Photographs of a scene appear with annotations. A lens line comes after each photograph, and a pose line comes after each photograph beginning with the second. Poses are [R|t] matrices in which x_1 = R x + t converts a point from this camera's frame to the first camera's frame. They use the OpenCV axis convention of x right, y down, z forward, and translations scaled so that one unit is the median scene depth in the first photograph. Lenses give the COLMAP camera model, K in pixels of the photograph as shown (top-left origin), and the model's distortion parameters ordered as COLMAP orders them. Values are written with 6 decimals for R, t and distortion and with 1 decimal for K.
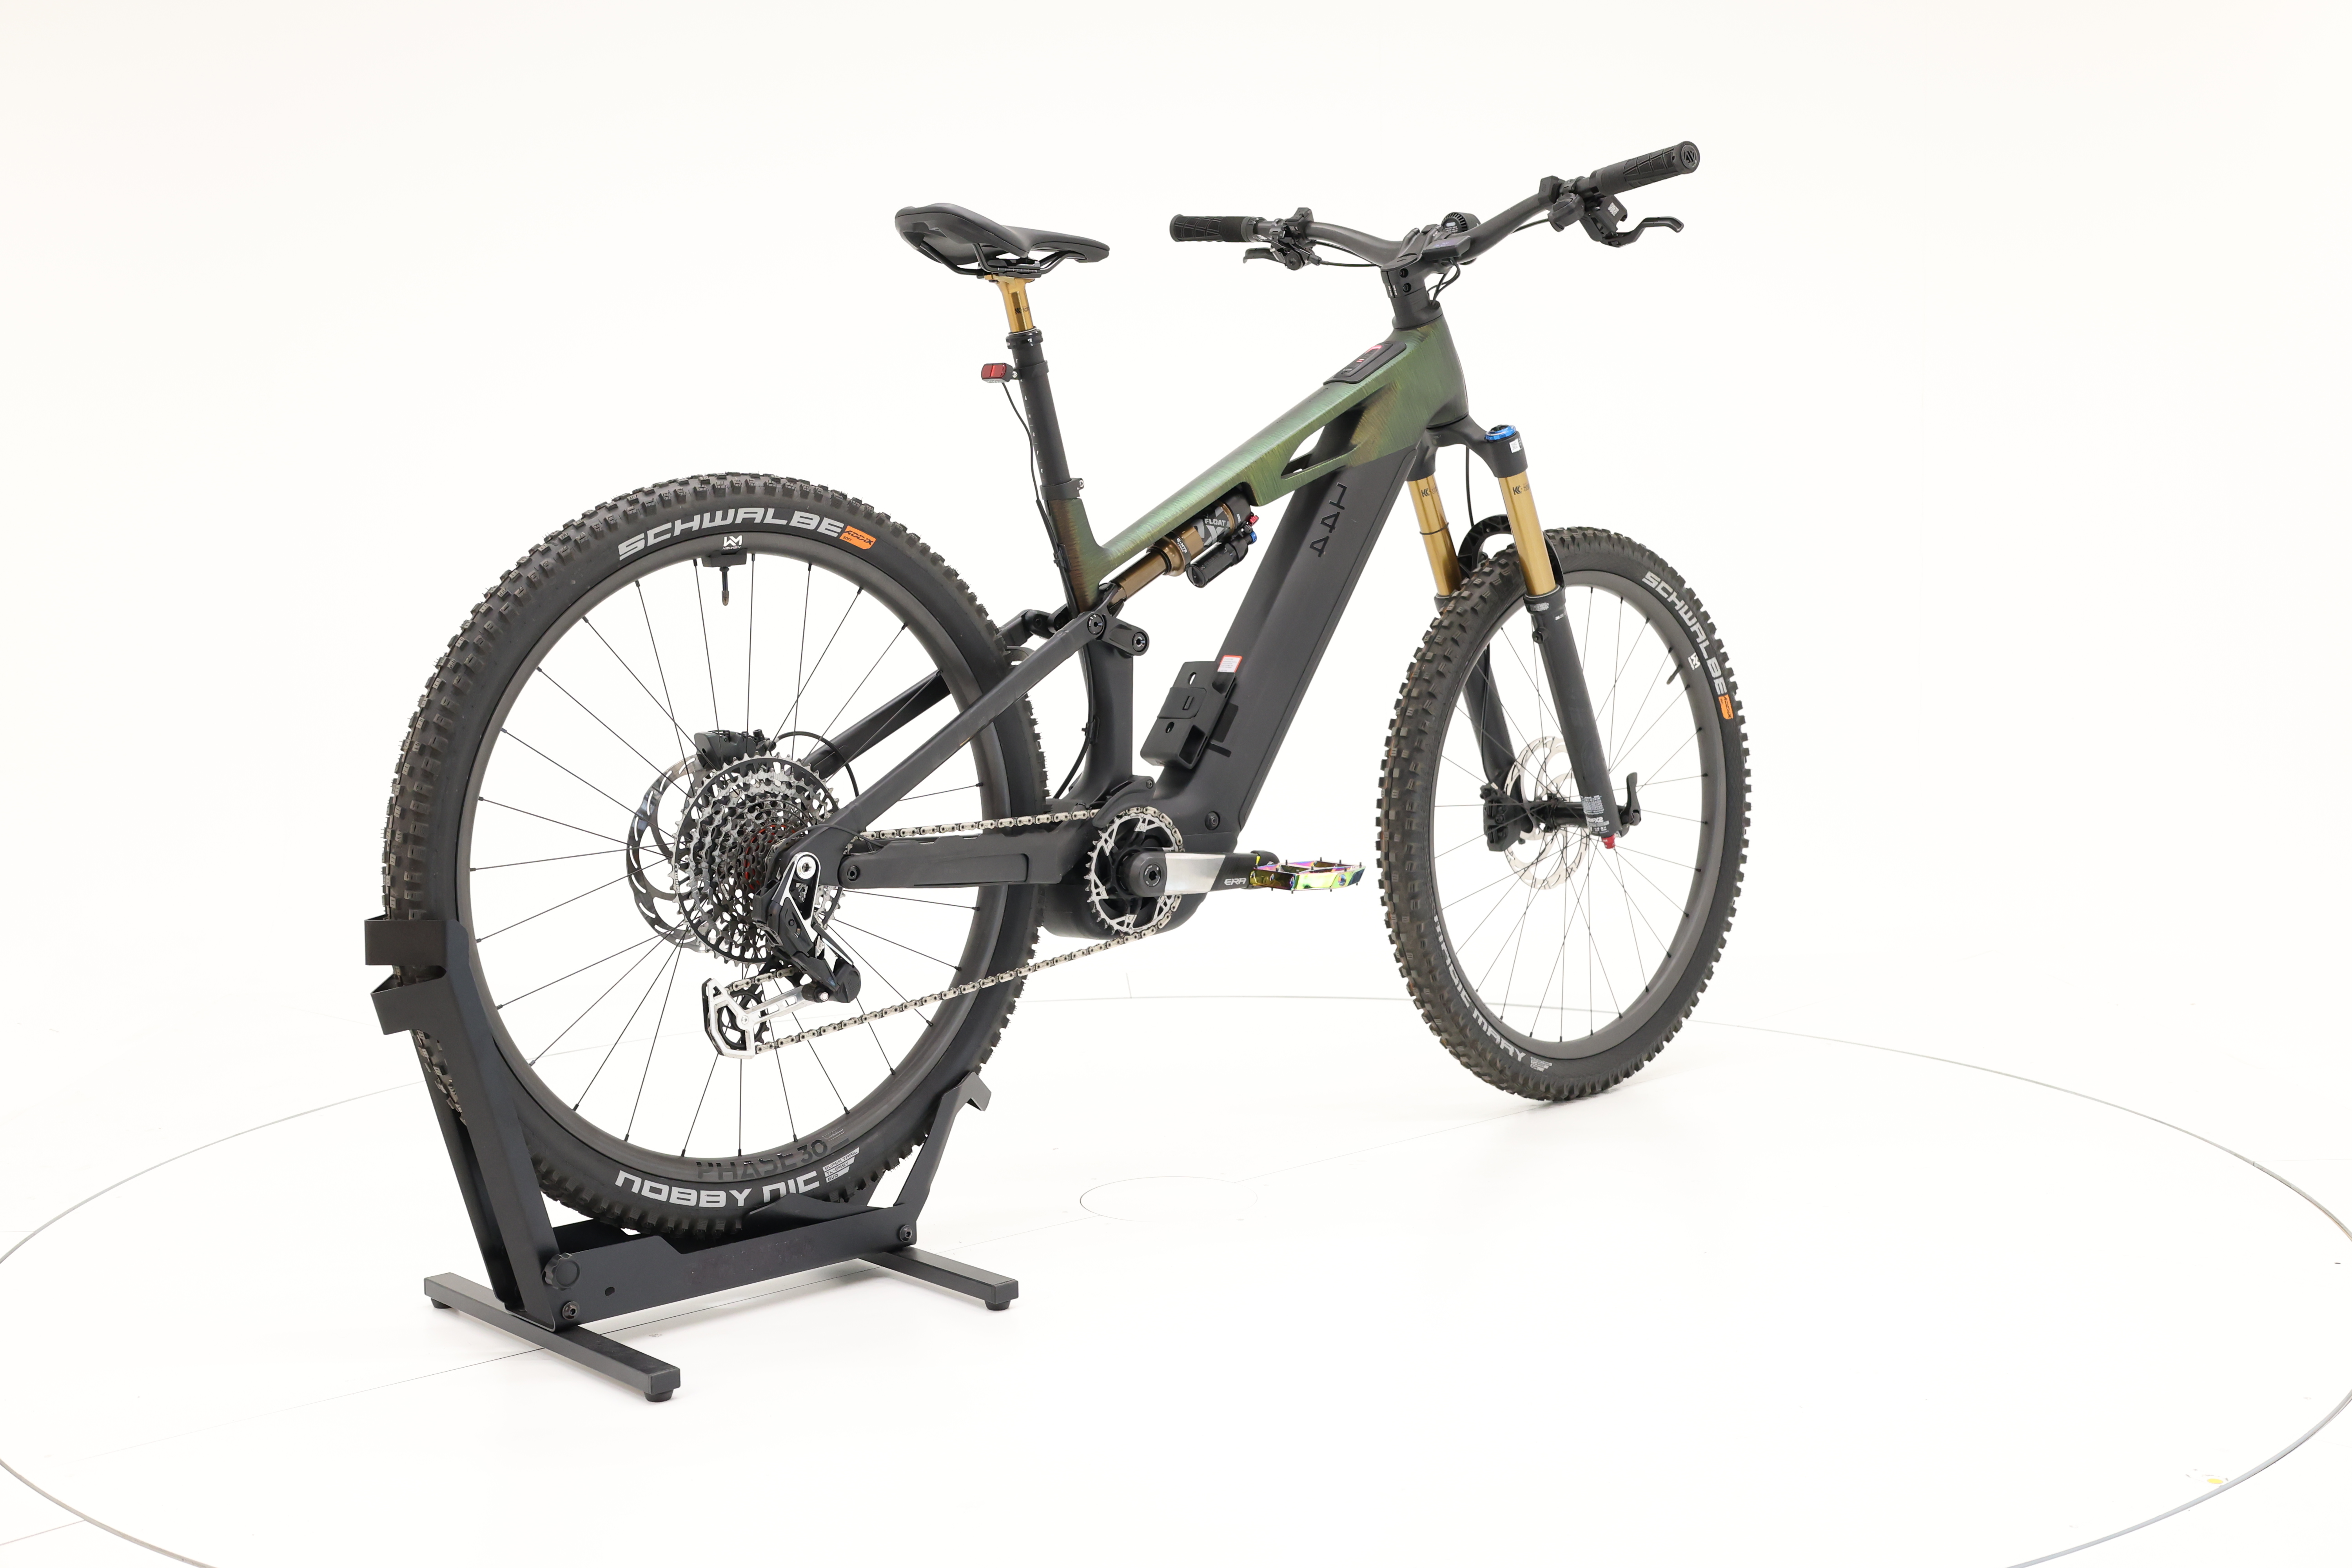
lens RADIAL K [[2646.8, 0, 1176.0], [0, 2646.8, 784.0], [0, 0, 1]] dist [-0.001340, 0.045099]
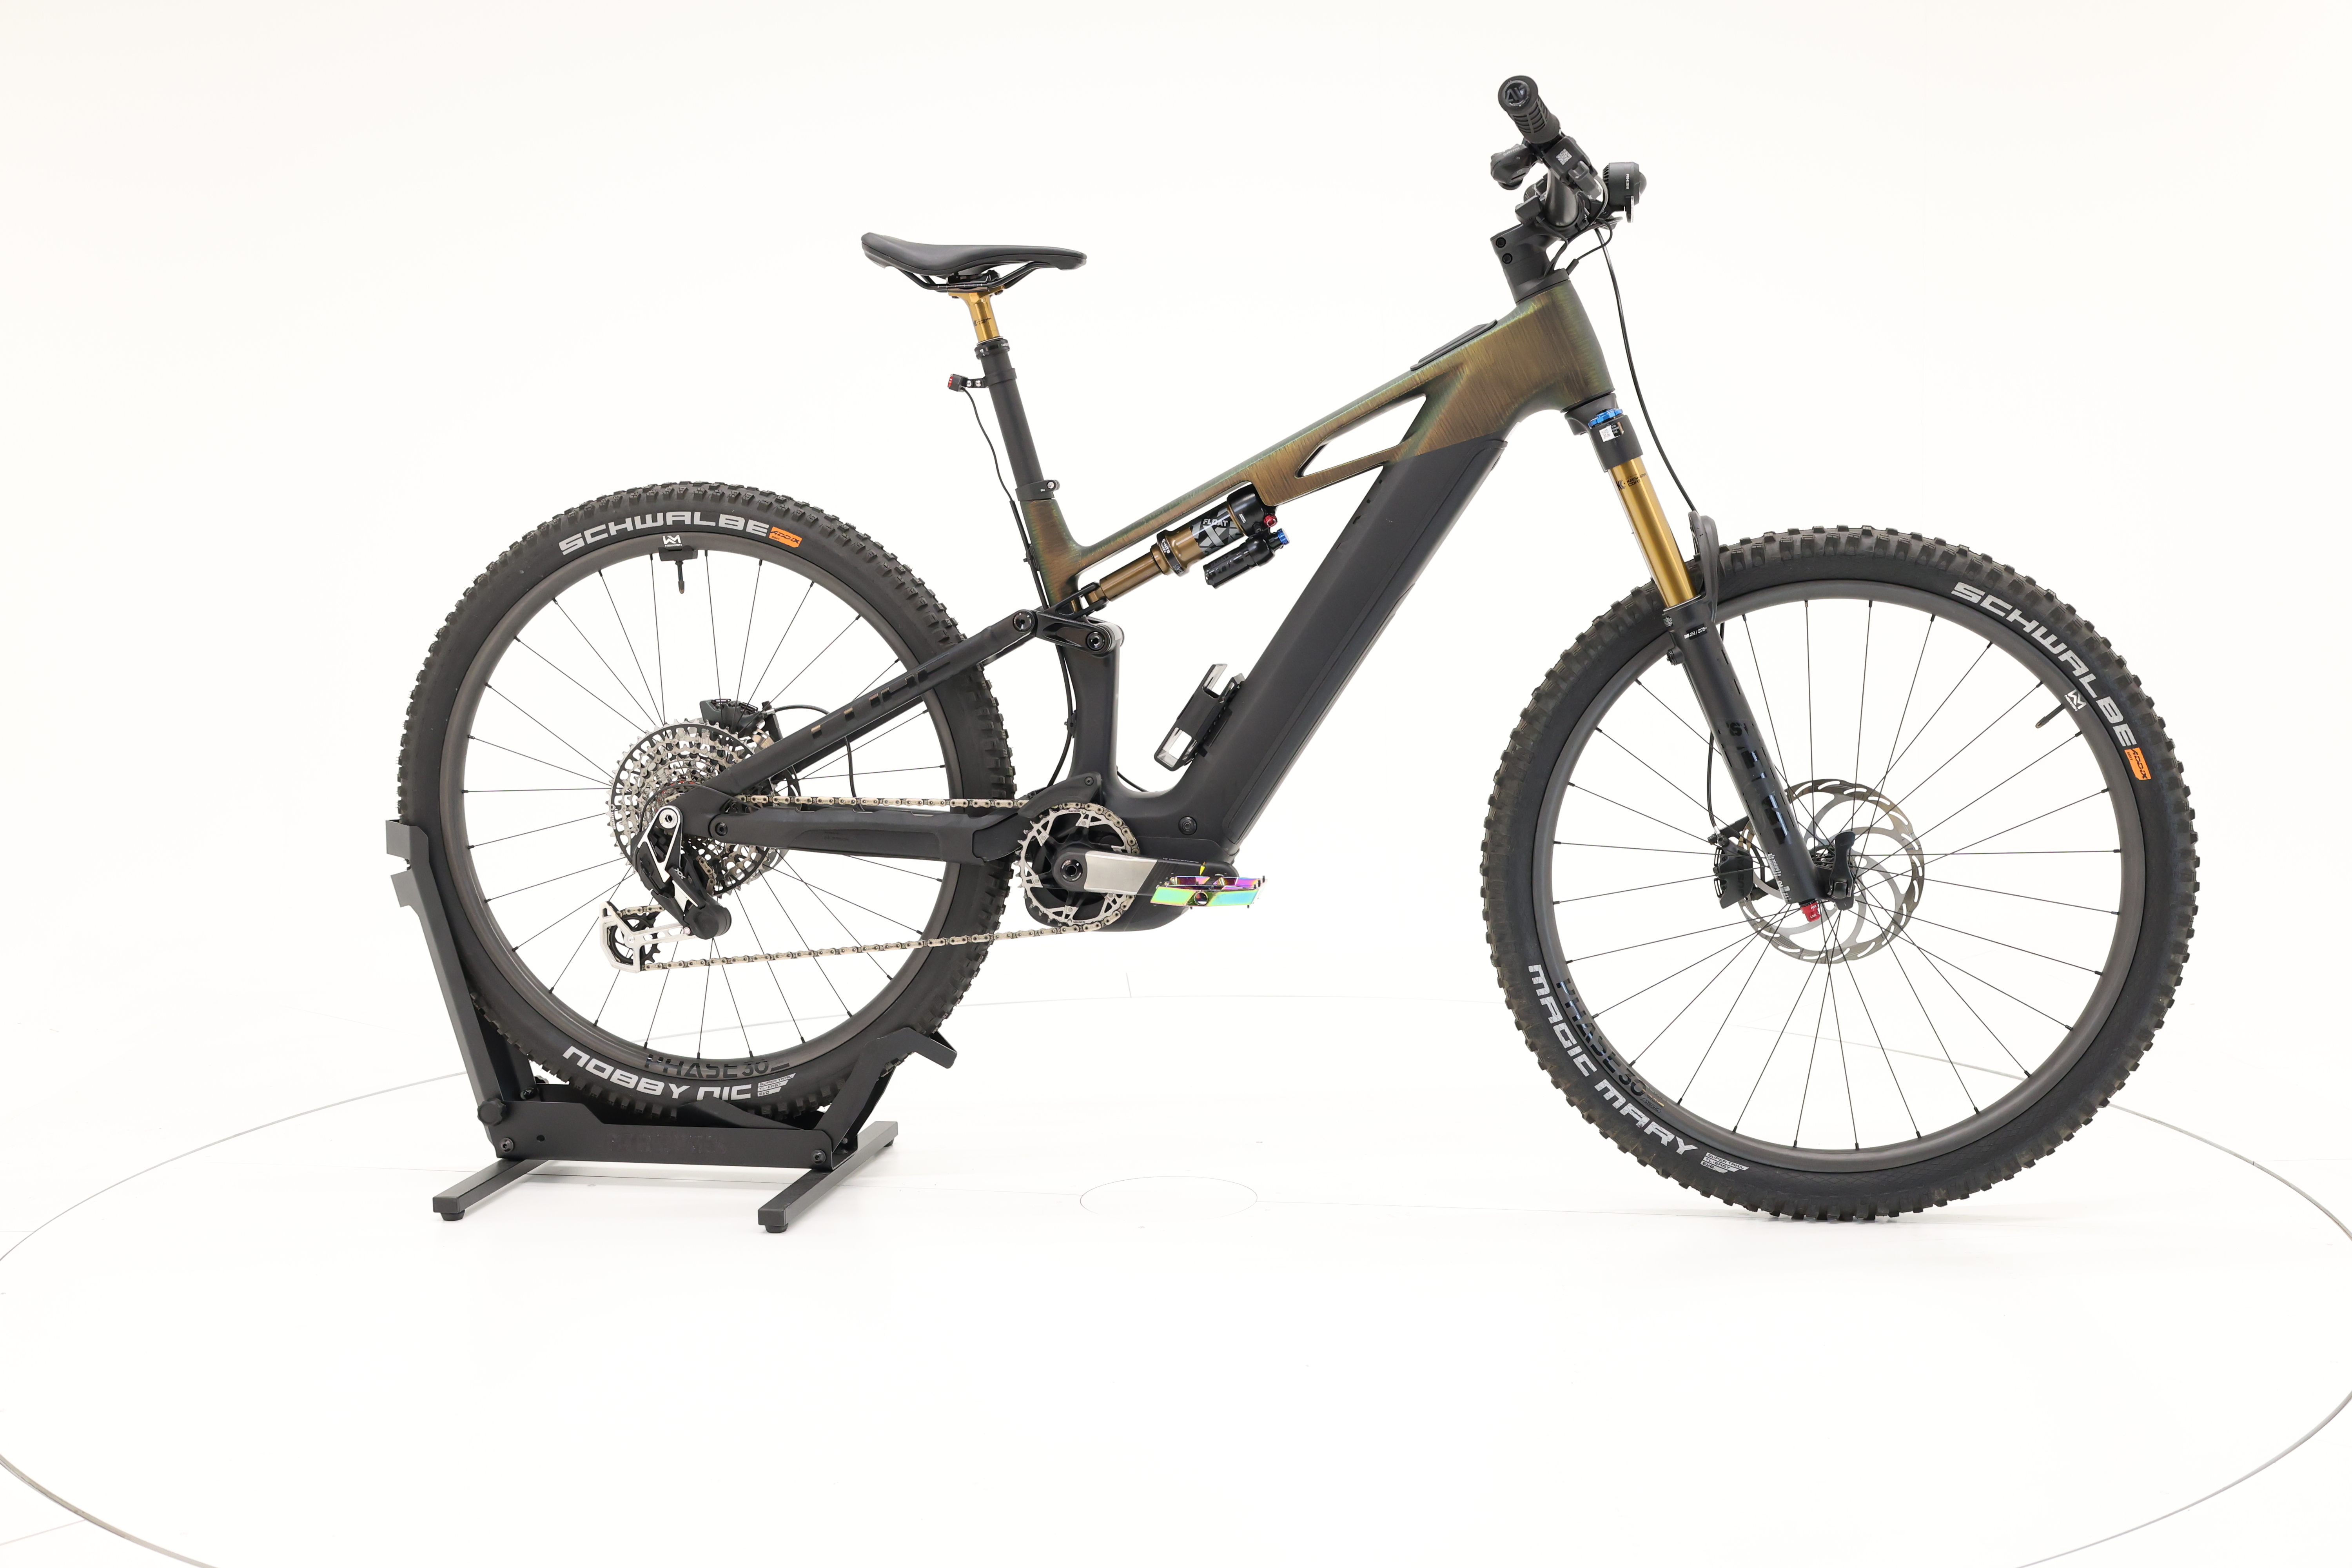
lens RADIAL K [[2646.8, 0, 1176.0], [0, 2646.8, 784.0], [0, 0, 1]] dist [-0.001340, 0.045099]
pose [[0.601156, 0.089740, -0.794077, 0.833408], [-0.072111, 0.995713, 0.057935, -0.061318], [0.795871, 0.022434, 0.605050, 0.420064]]
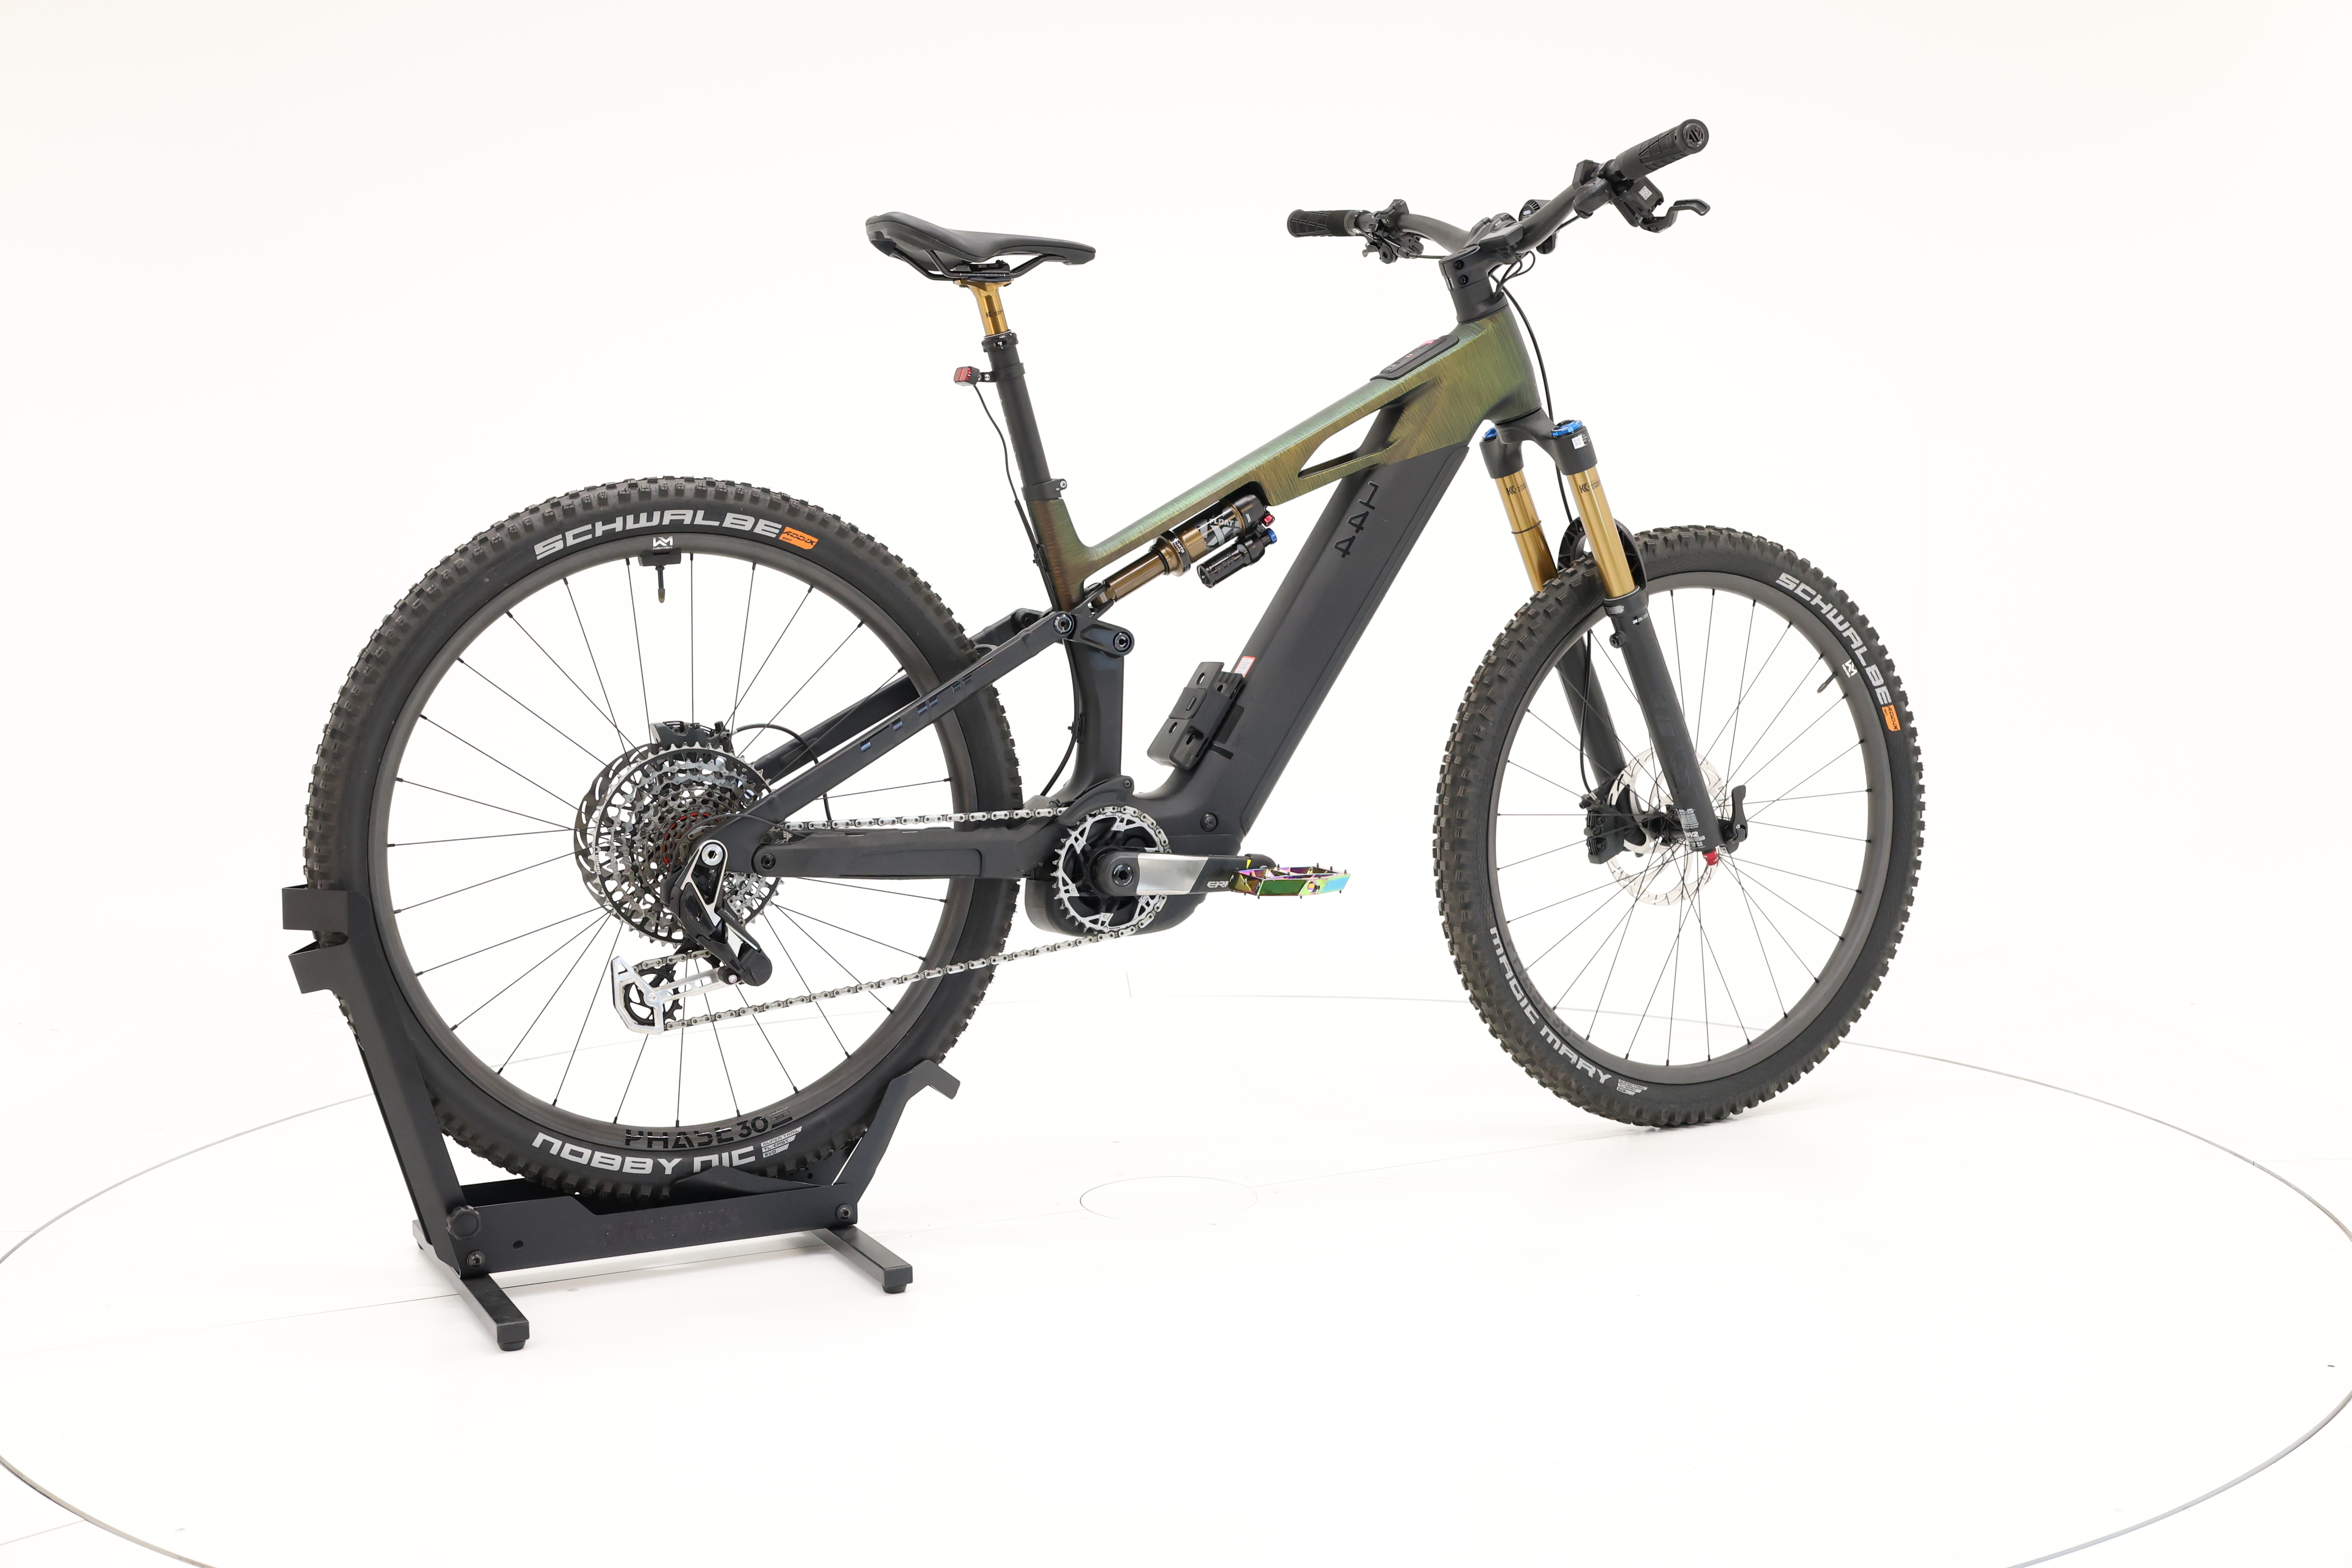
lens RADIAL K [[2646.8, 0, 1176.0], [0, 2646.8, 784.0], [0, 0, 1]] dist [-0.001340, 0.045099]
pose [[0.960220, 0.028836, -0.277752, 0.292098], [-0.027350, 0.999583, 0.009224, -0.009816], [0.277902, -0.001260, 0.960609, 0.042655]]
